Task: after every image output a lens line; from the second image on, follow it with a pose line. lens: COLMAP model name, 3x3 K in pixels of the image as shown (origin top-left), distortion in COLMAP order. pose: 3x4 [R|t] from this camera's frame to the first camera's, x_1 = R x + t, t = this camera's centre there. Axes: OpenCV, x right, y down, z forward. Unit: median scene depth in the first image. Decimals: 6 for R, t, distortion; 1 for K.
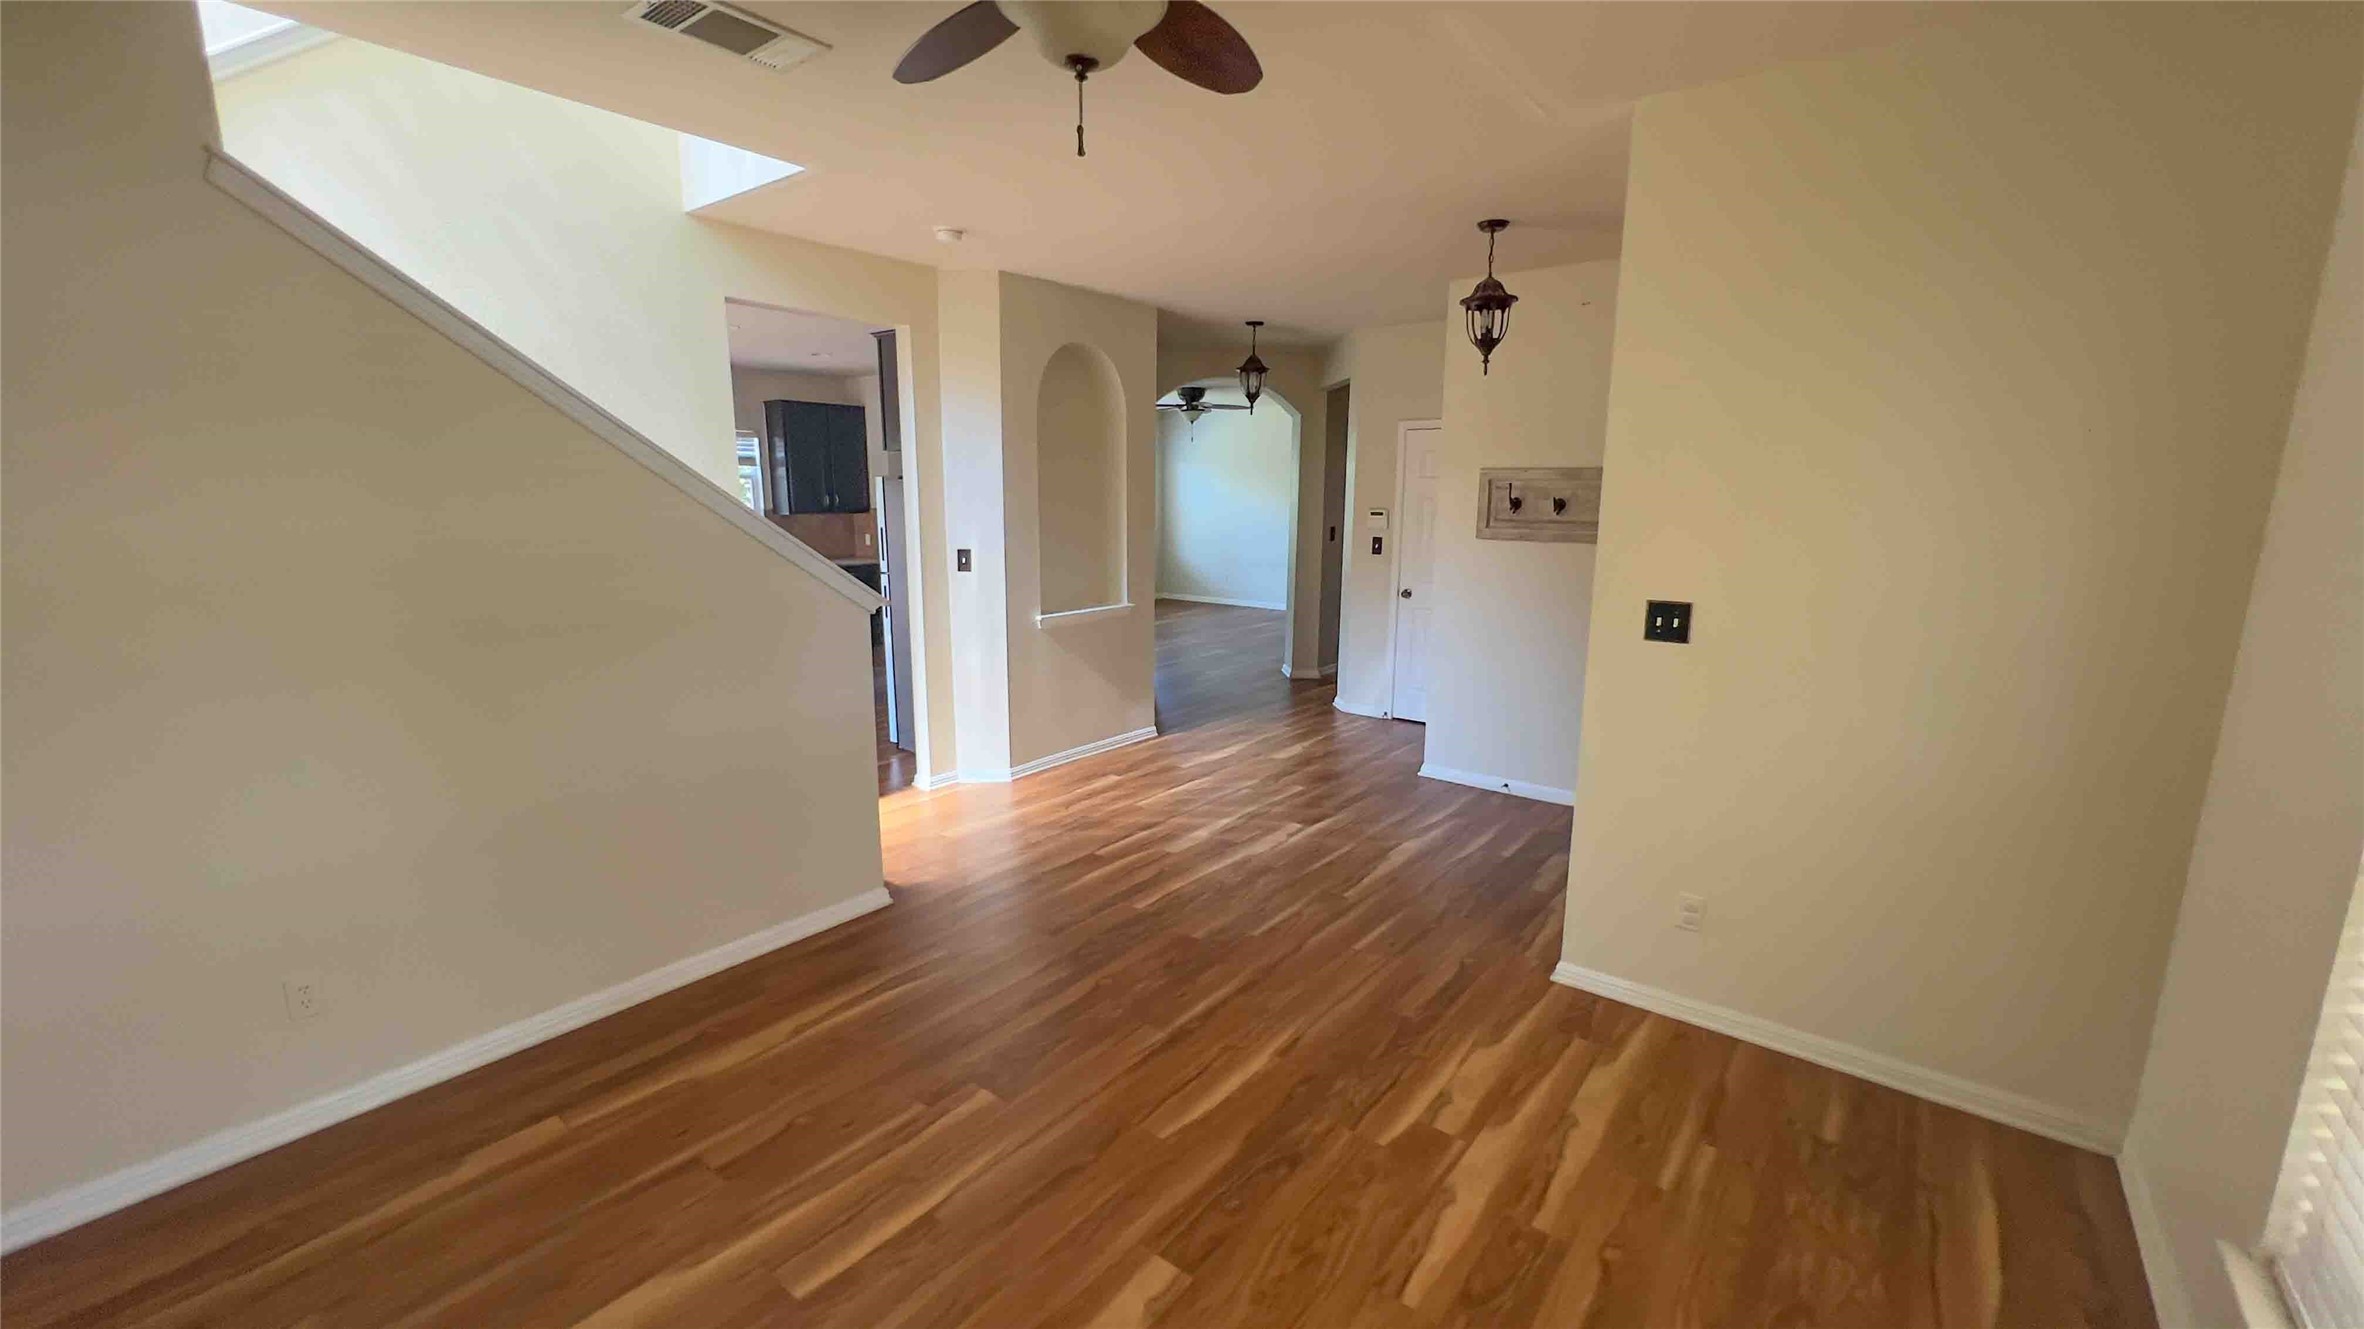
lens RADIAL K [[931.6, 0, 1172.8], [0, 931.6, 675.4], [0, 0, 1]] dist [0.001591, 0.000067]
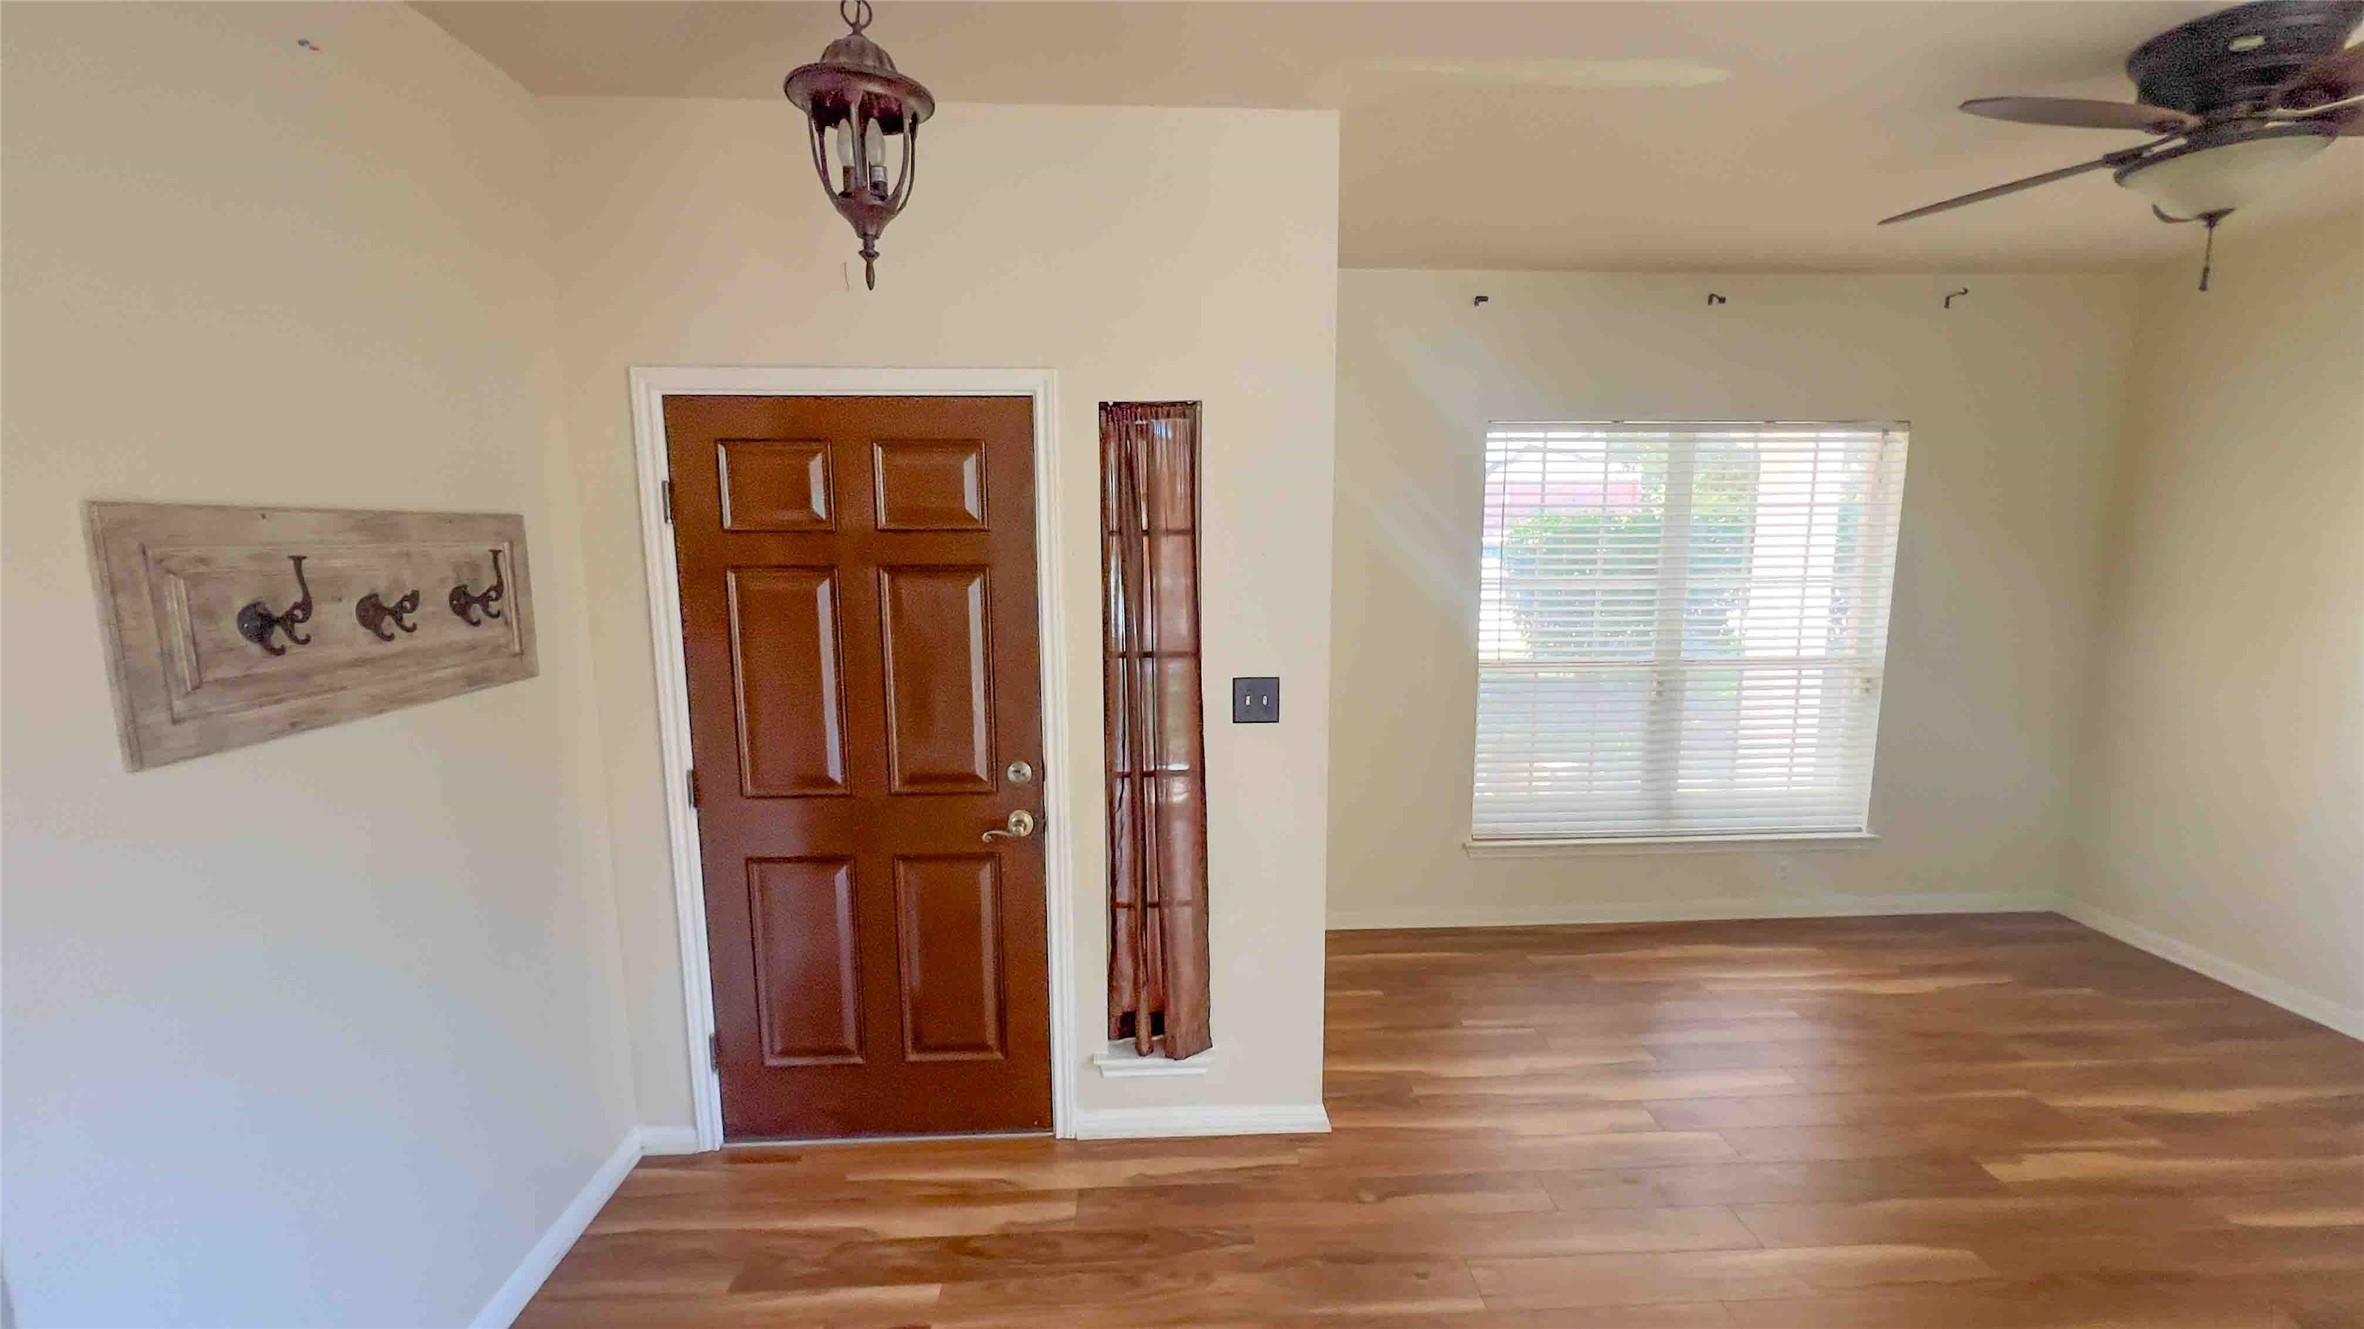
lens RADIAL K [[931.6, 0, 1173.1], [0, 931.6, 661.1], [0, 0, 1]] dist [0.001591, 0.000067]
pose [[-0.656502, -0.106910, 0.746710, -0.099989], [0.141547, 0.954861, 0.261159, -0.353923], [-0.740925, 0.277146, -0.611735, 1.635413]]
